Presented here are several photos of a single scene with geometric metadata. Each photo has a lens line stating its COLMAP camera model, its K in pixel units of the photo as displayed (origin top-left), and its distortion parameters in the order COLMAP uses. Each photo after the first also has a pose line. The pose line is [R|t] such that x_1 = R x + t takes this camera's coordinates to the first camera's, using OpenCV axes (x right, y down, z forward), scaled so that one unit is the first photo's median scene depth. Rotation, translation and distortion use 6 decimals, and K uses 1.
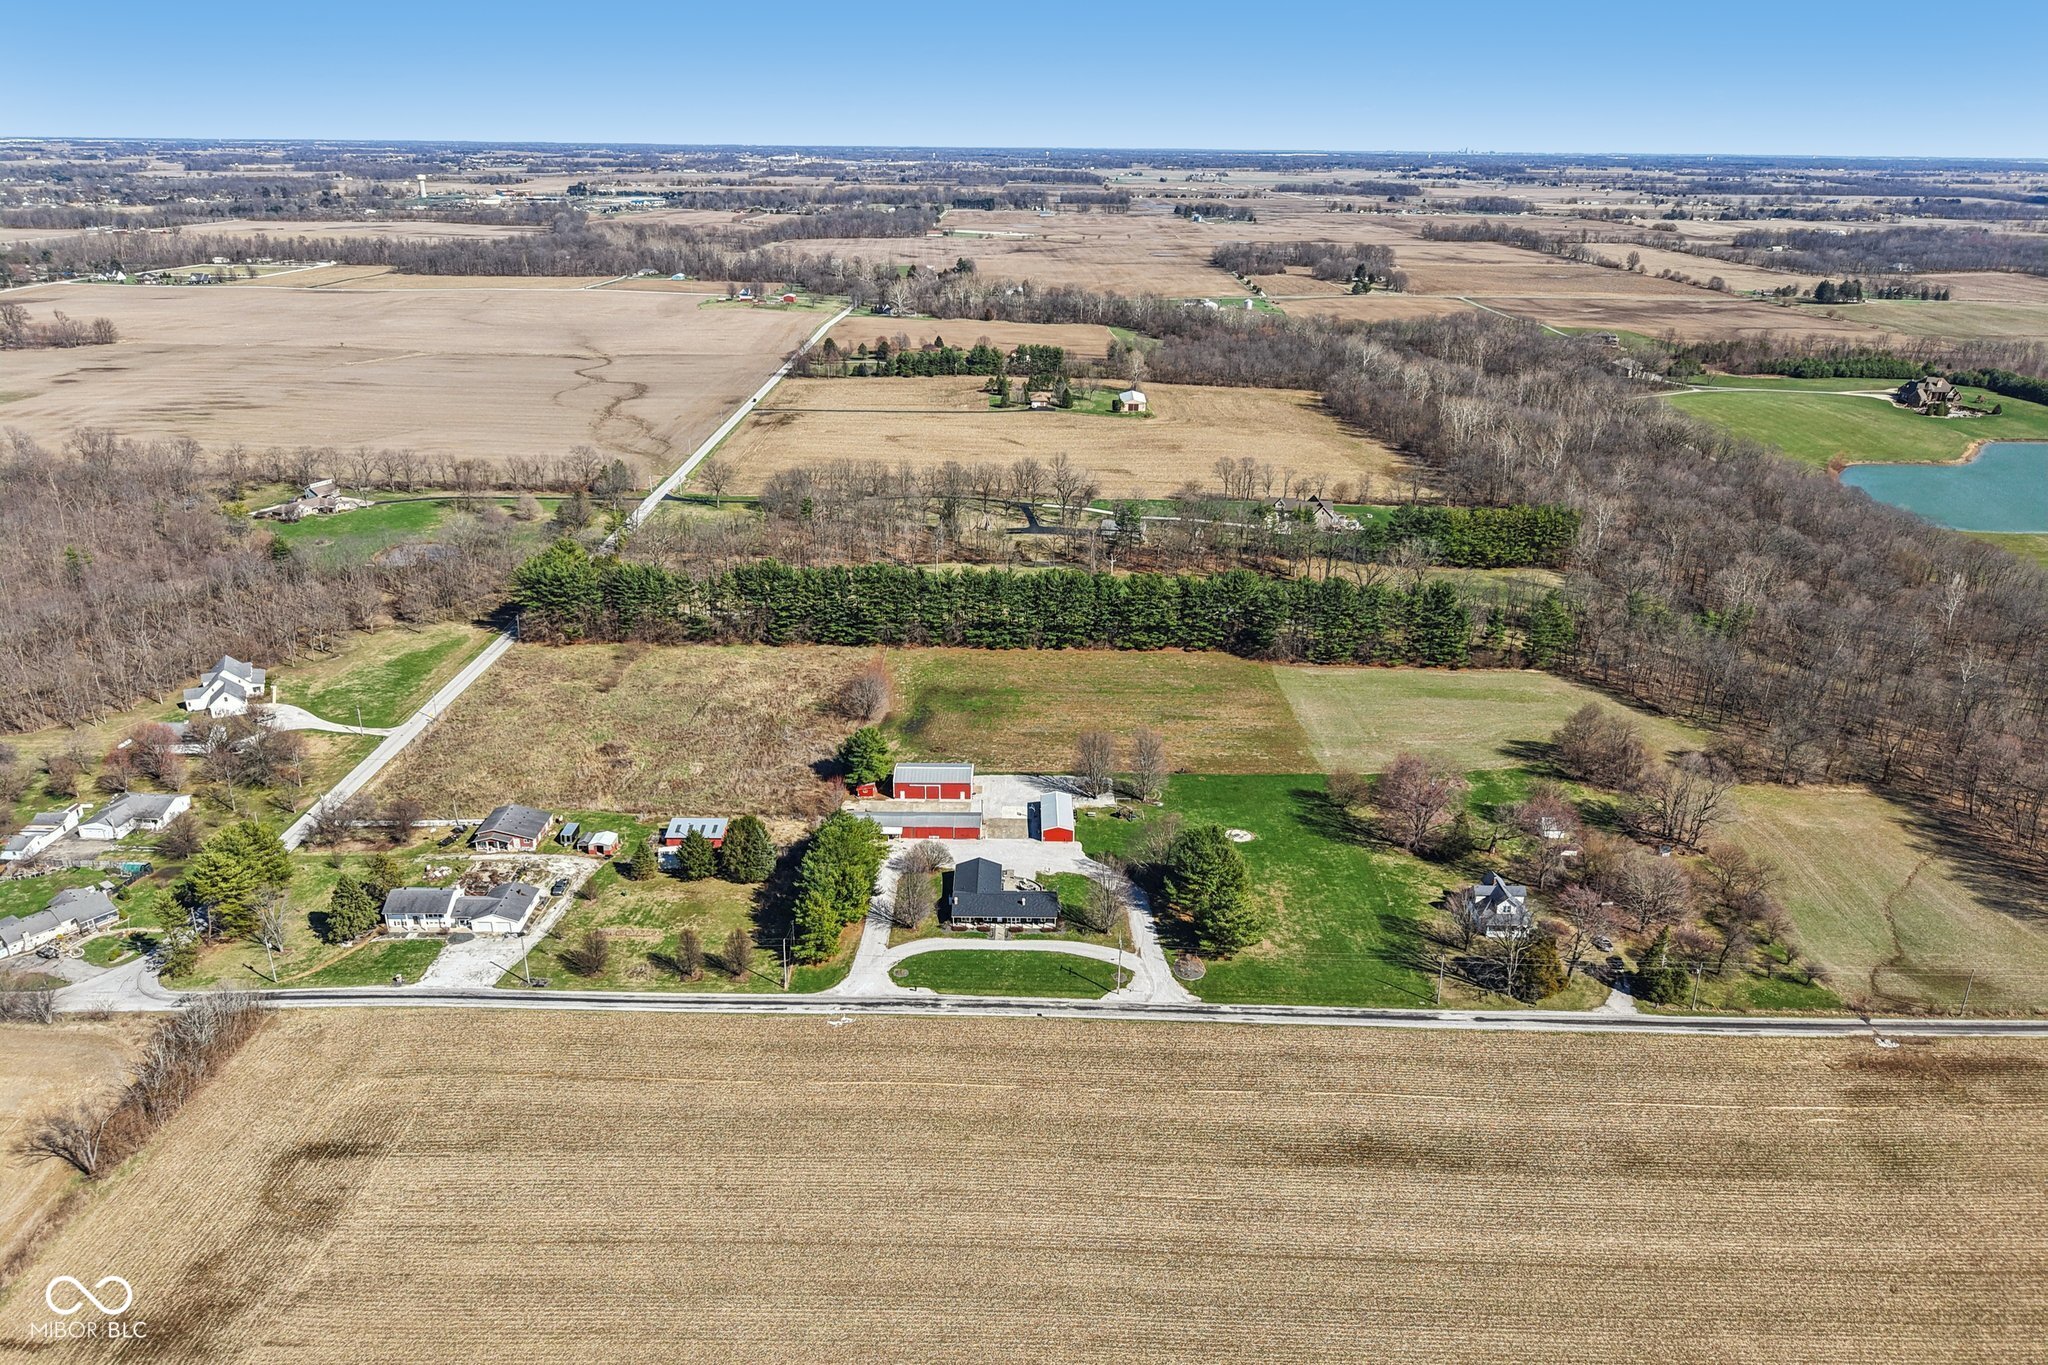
lens RADIAL K [[1376.3, 0, 1030.3], [0, 1376.3, 685.2], [0, 0, 1]] dist [0.025931, -0.032348]
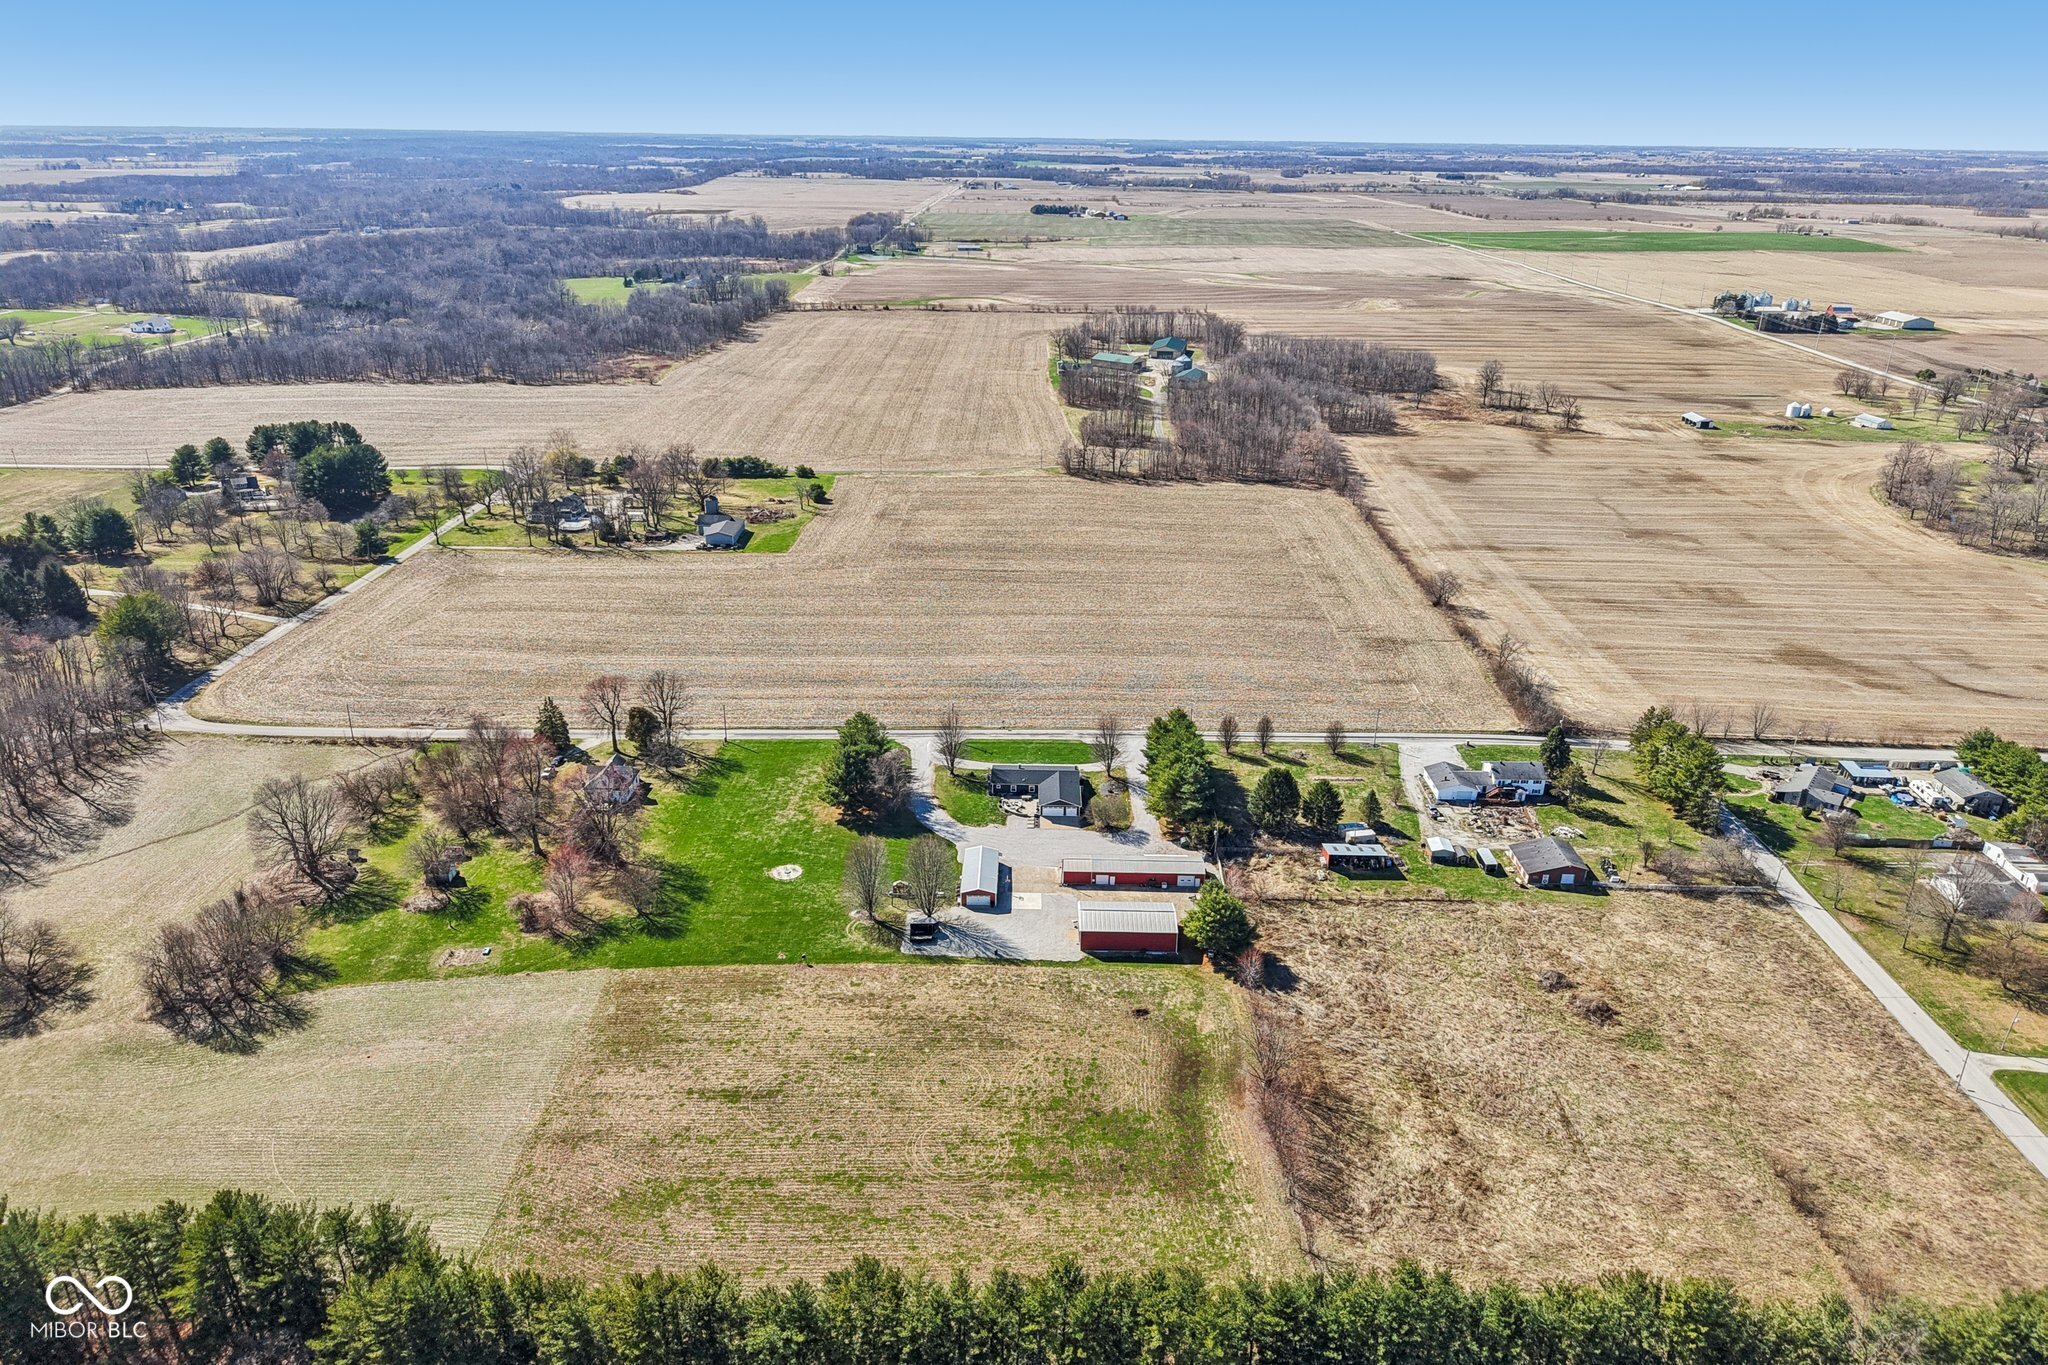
lens RADIAL K [[1364.8, 0, 1014.4], [0, 1364.8, 690.4], [0, 0, 1]] dist [0.026234, -0.026228]
pose [[-0.999570, -0.027595, 0.009916, -0.006564], [-0.013026, 0.720846, 0.692972, -0.465085], [-0.026271, 0.692545, -0.720896, 1.177825]]
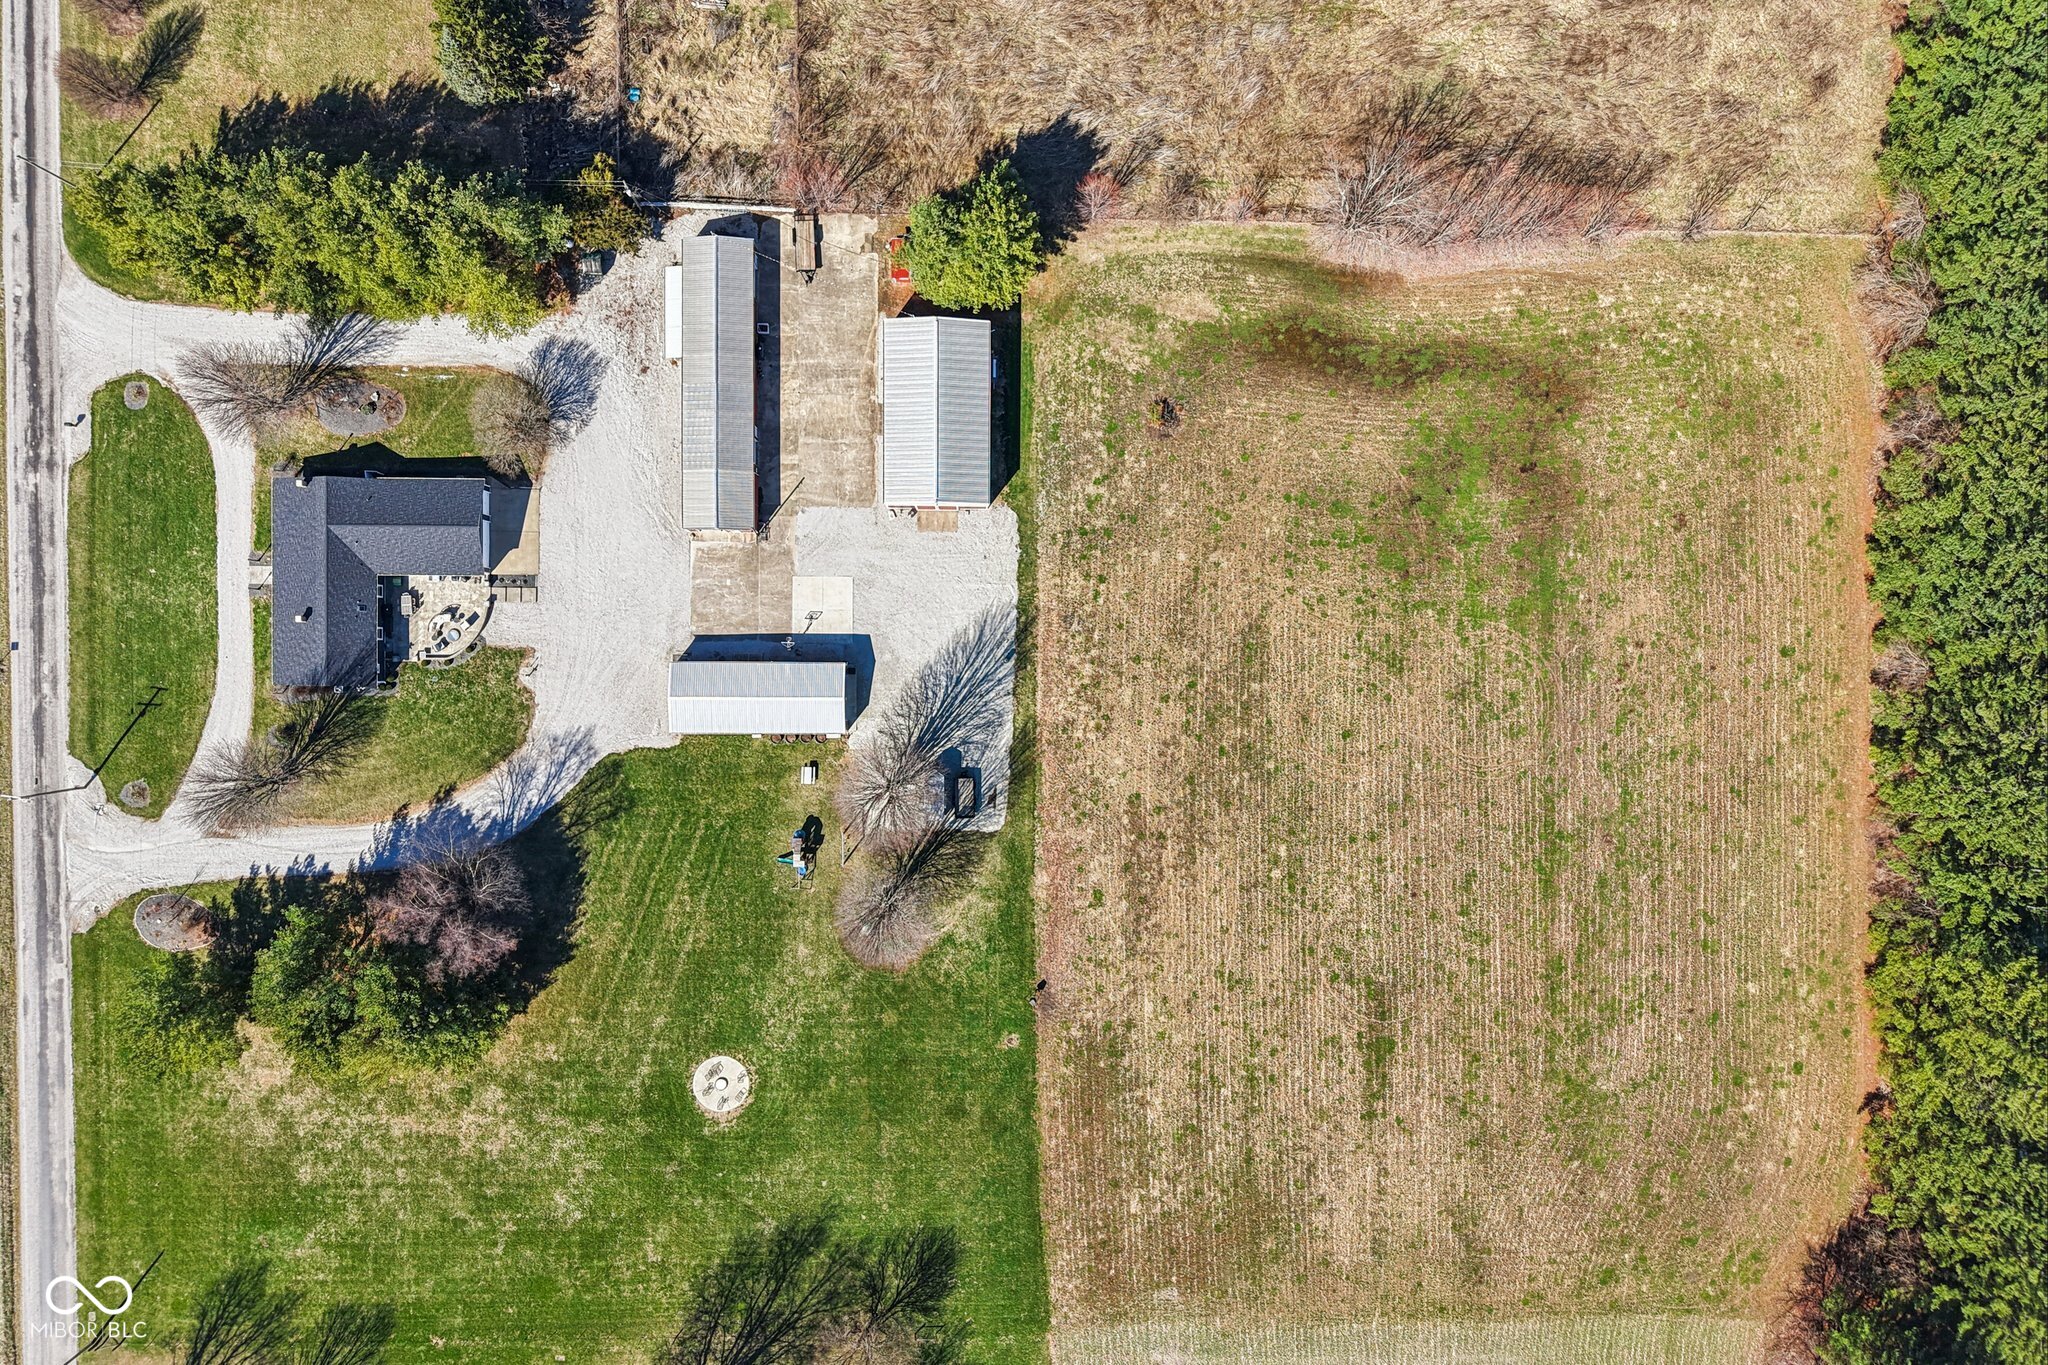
lens RADIAL K [[1364.8, 0, 1014.4], [0, 1364.8, 690.4], [0, 0, 1]] dist [0.026234, -0.026228]
pose [[-0.010439, 0.999885, 0.011042, 0.008492], [-0.396385, -0.014276, 0.917974, -0.265229], [0.918025, 0.005206, 0.396488, 0.675970]]
